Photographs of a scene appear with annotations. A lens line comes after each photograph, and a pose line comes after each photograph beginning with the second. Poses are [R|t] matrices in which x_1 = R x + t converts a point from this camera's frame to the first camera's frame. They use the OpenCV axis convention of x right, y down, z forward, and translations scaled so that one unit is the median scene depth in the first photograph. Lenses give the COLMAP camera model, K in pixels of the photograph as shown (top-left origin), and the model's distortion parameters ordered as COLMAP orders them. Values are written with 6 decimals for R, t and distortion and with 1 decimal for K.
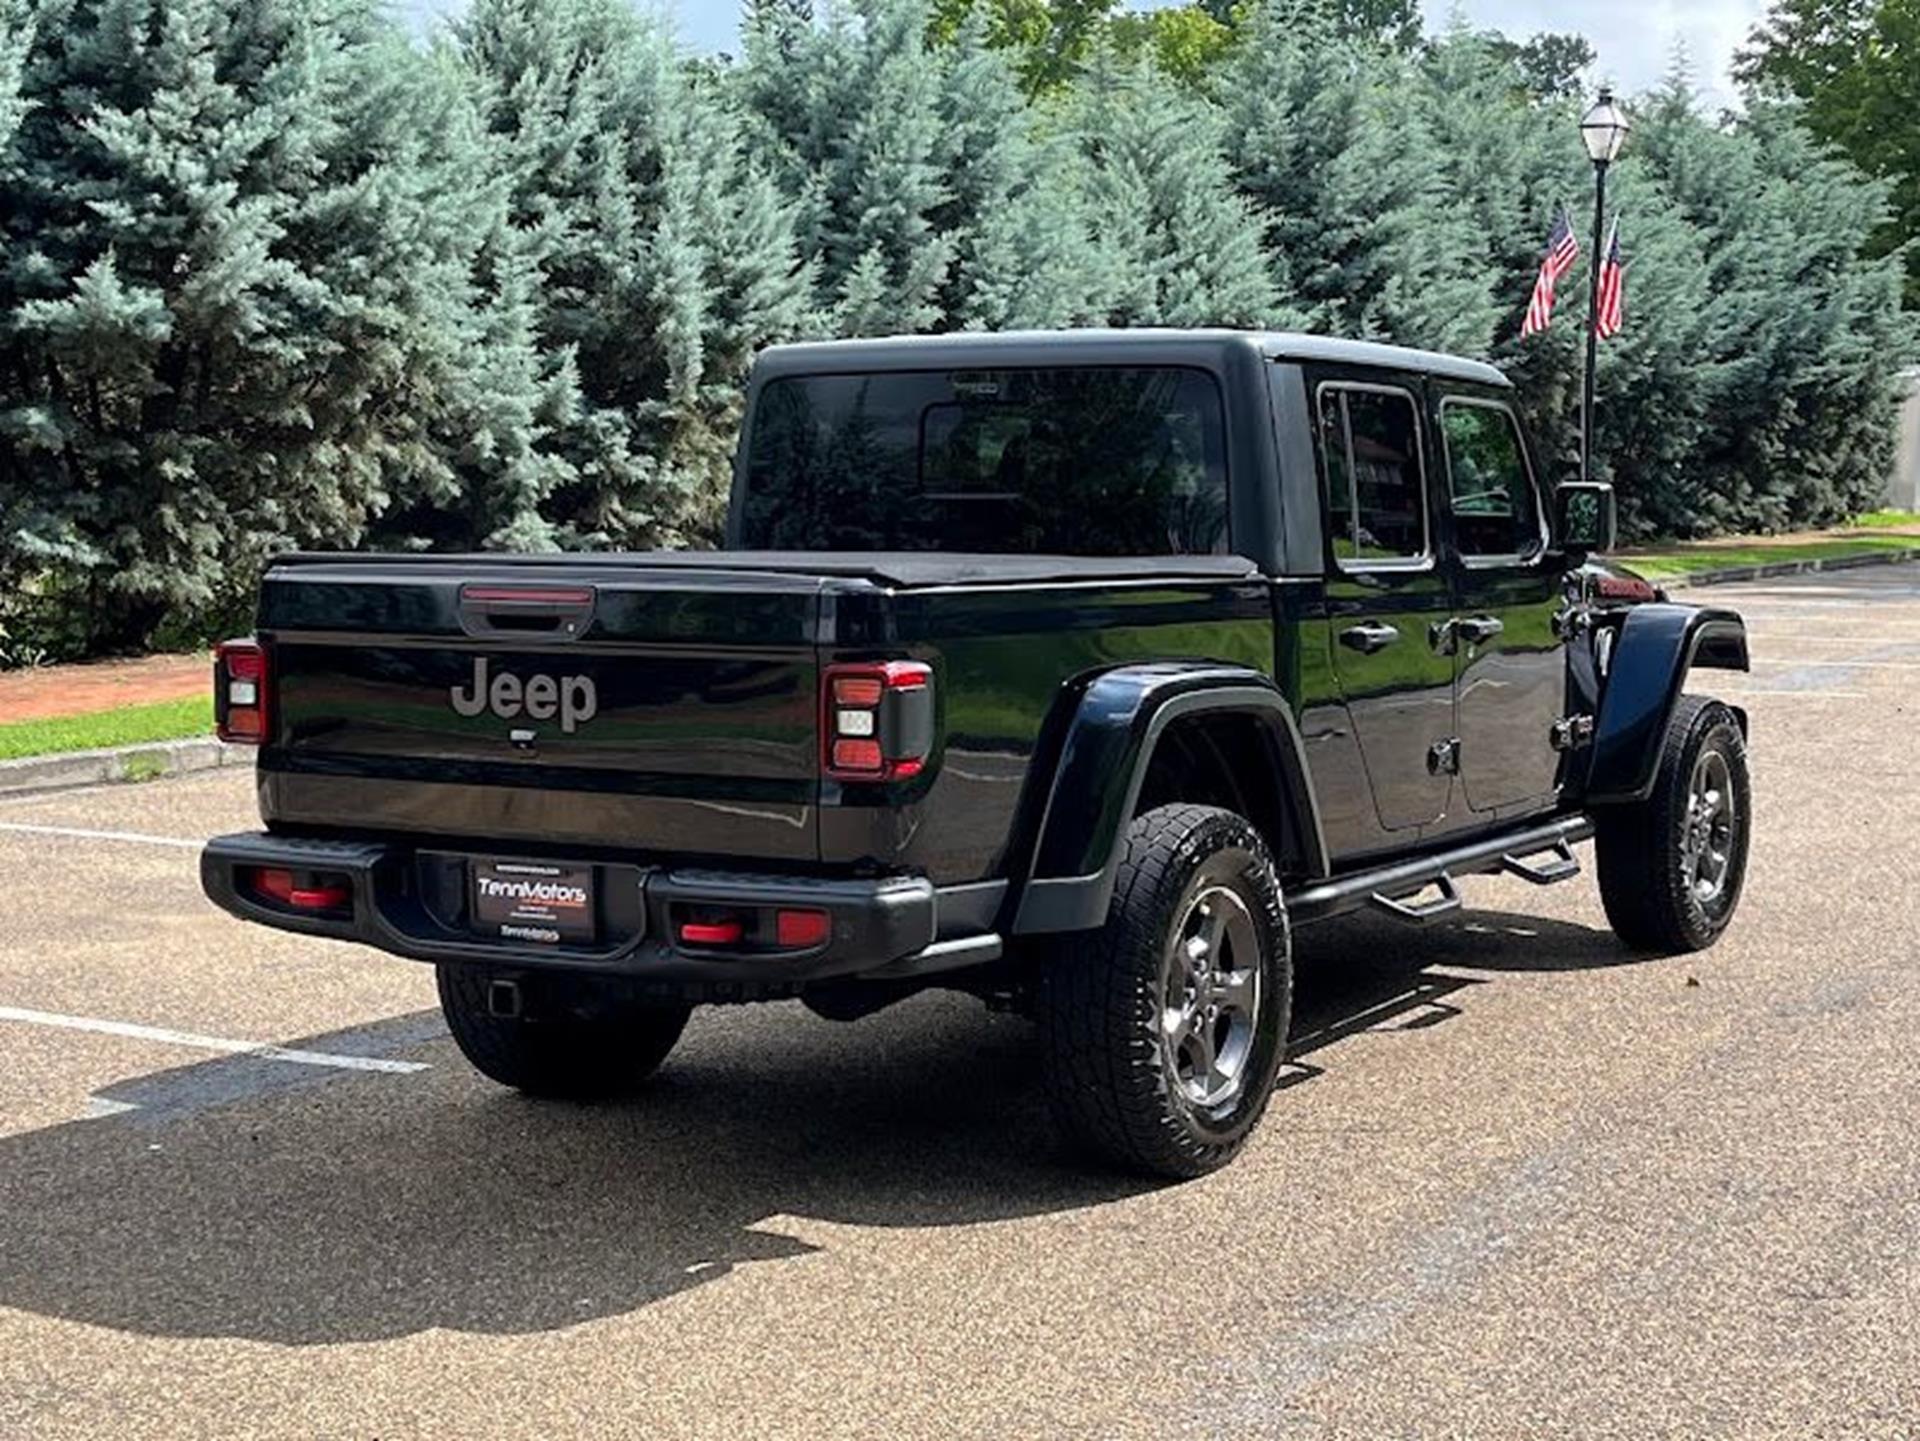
lens RADIAL K [[3213.3, 0, 960.0], [0, 3213.3, 720.5], [0, 0, 1]] dist [0.062033, -0.165471]
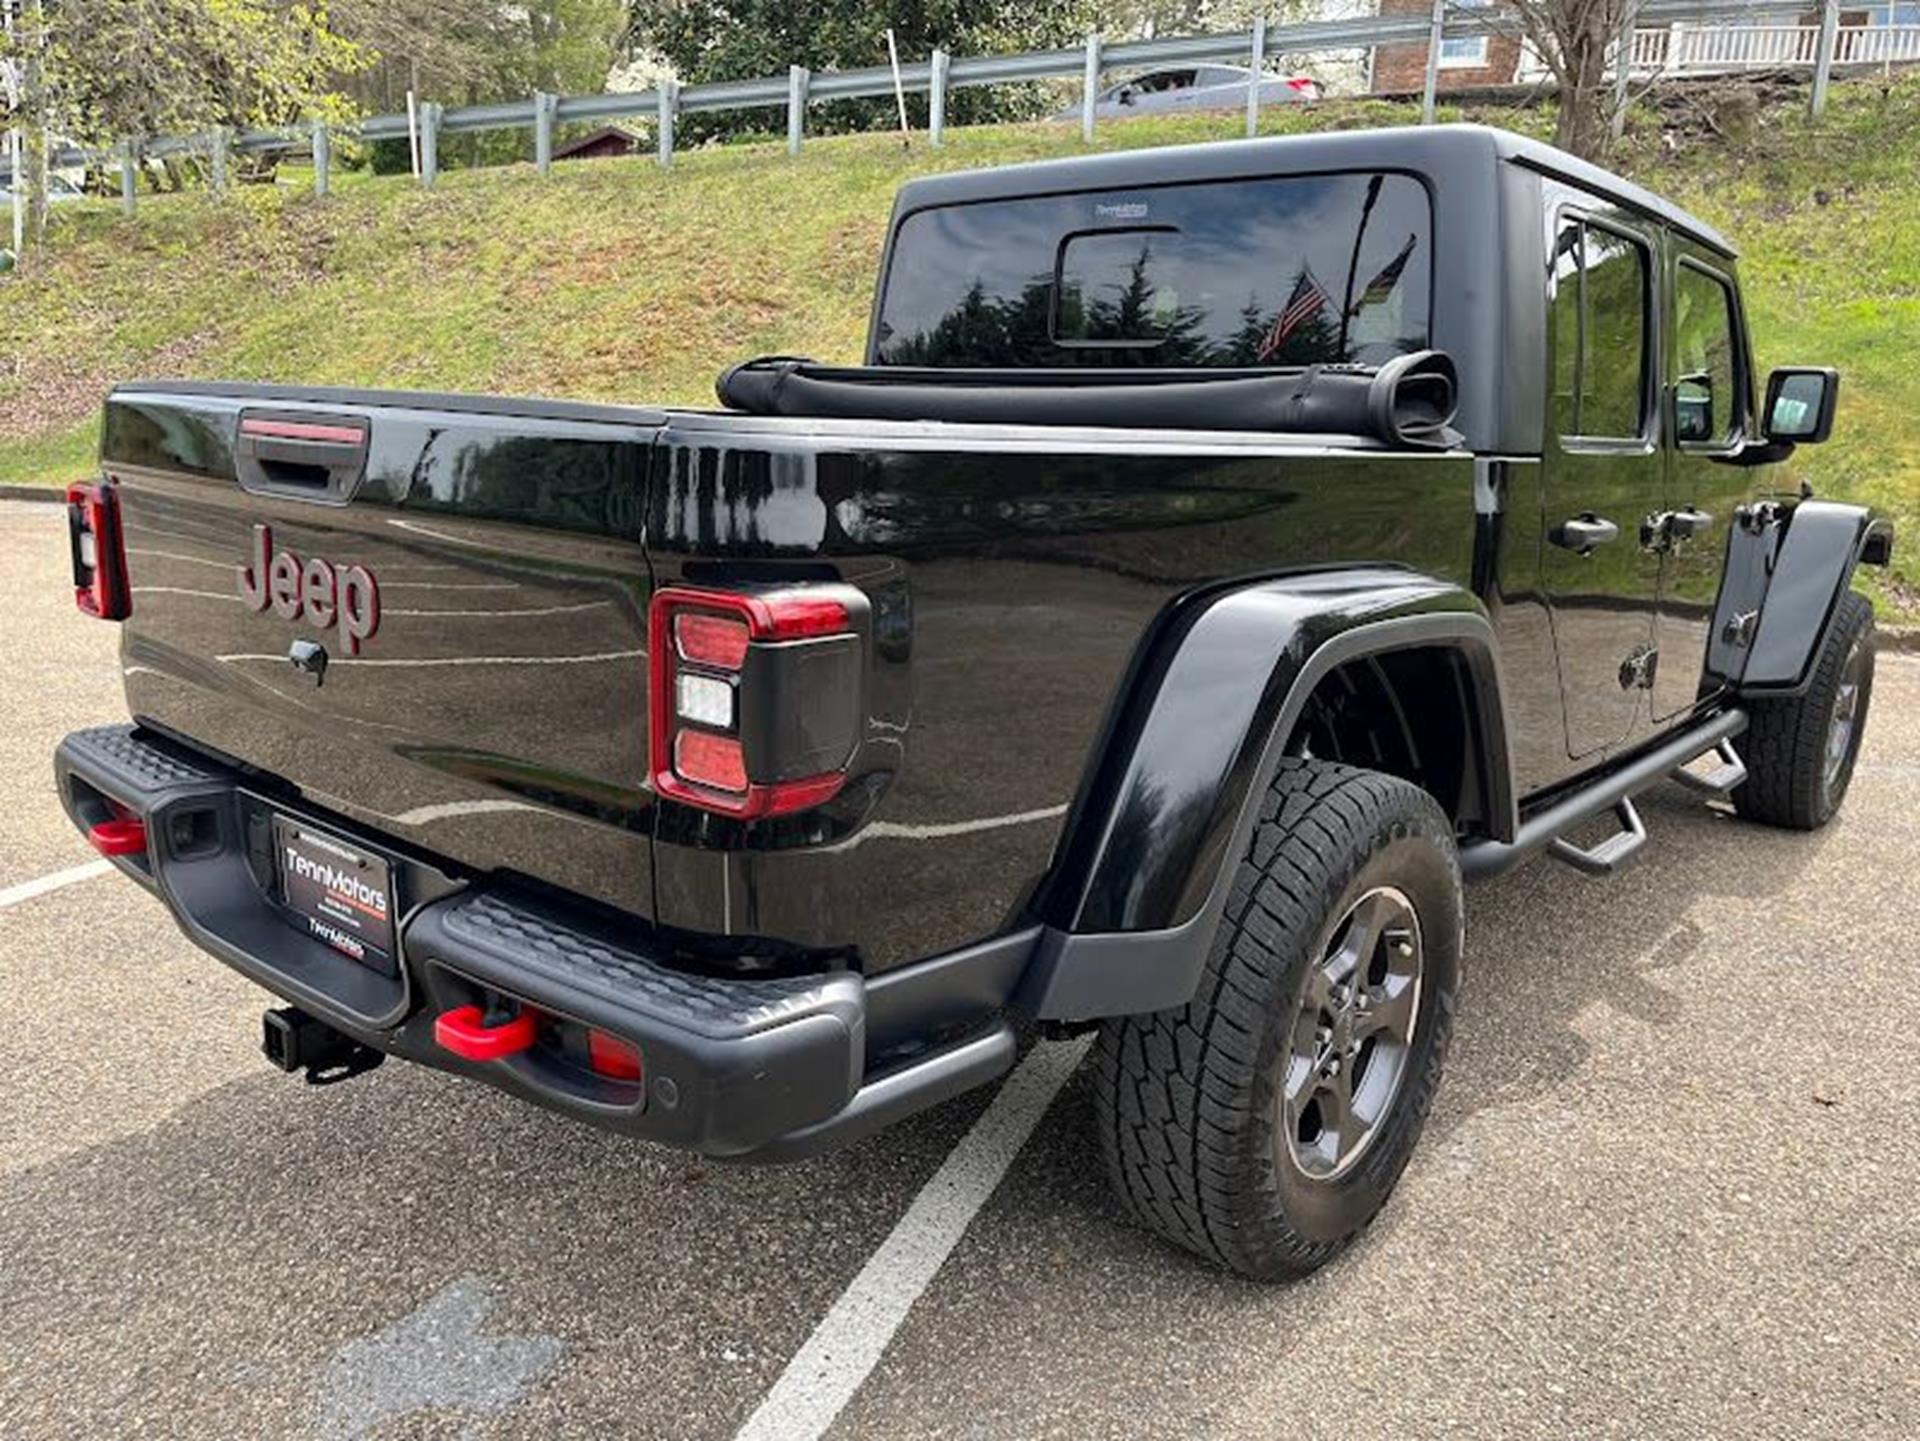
lens RADIAL K [[1534.3, 0, 965.0], [0, 1534.3, 750.7], [0, 0, 1]] dist [0.023951, -0.005175]
pose [[0.985277, 0.071275, -0.155401, 0.044086], [-0.047562, 0.987344, 0.151292, -0.028360], [0.164217, -0.141674, 0.976197, 0.707603]]
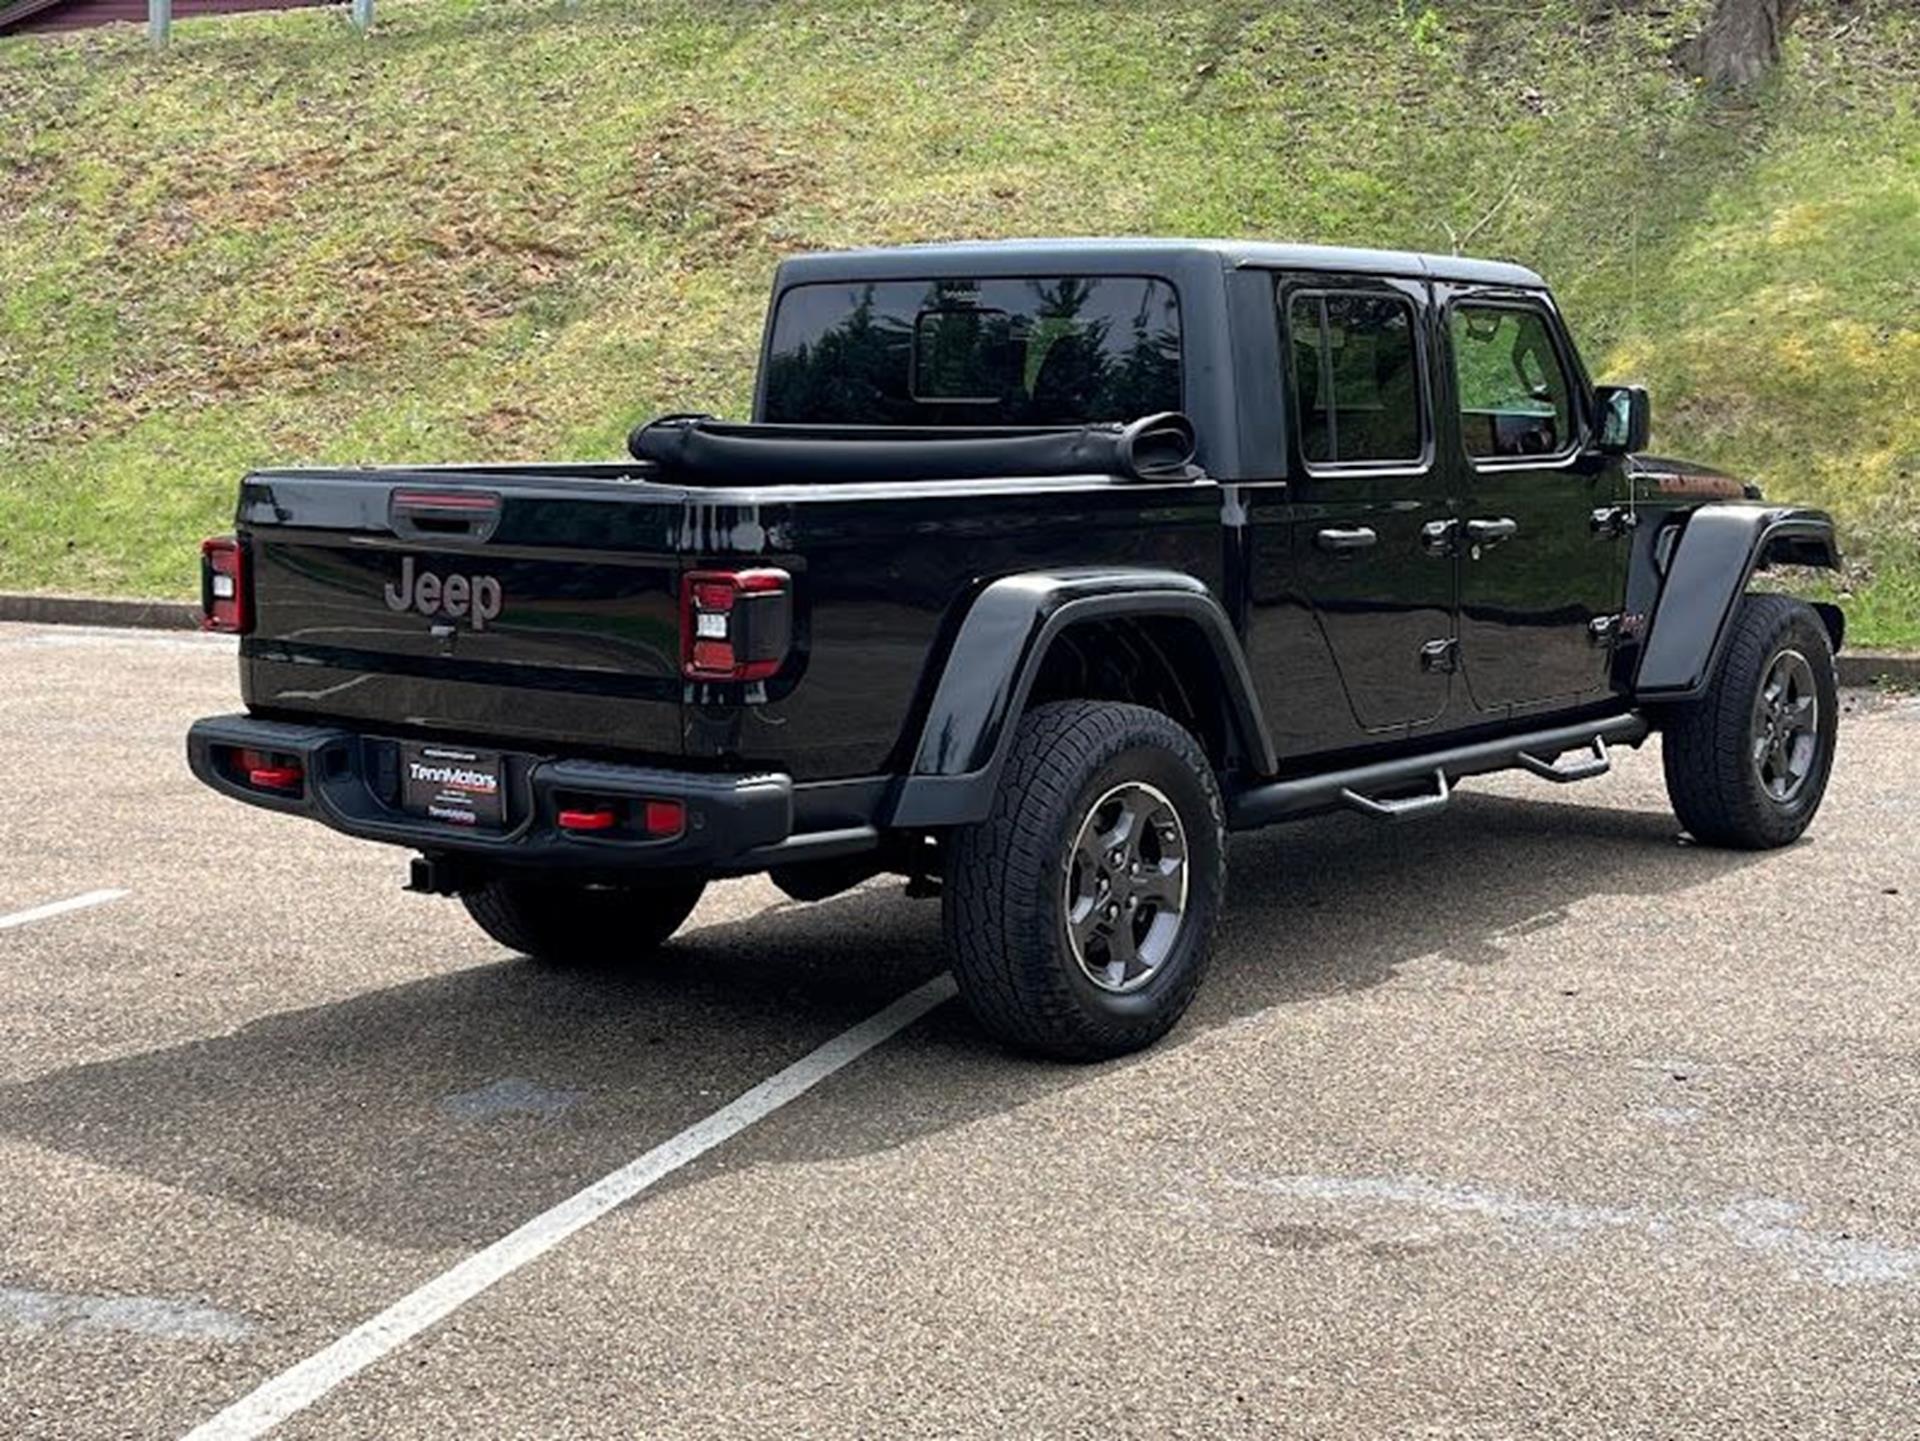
lens RADIAL K [[3213.3, 0, 960.0], [0, 3213.3, 720.5], [0, 0, 1]] dist [0.062033, -0.165471]
pose [[0.989971, 0.017137, -0.140227, 0.183037], [-0.011223, 0.999018, 0.042856, -0.013331], [0.140824, -0.040852, 0.989191, -0.035357]]
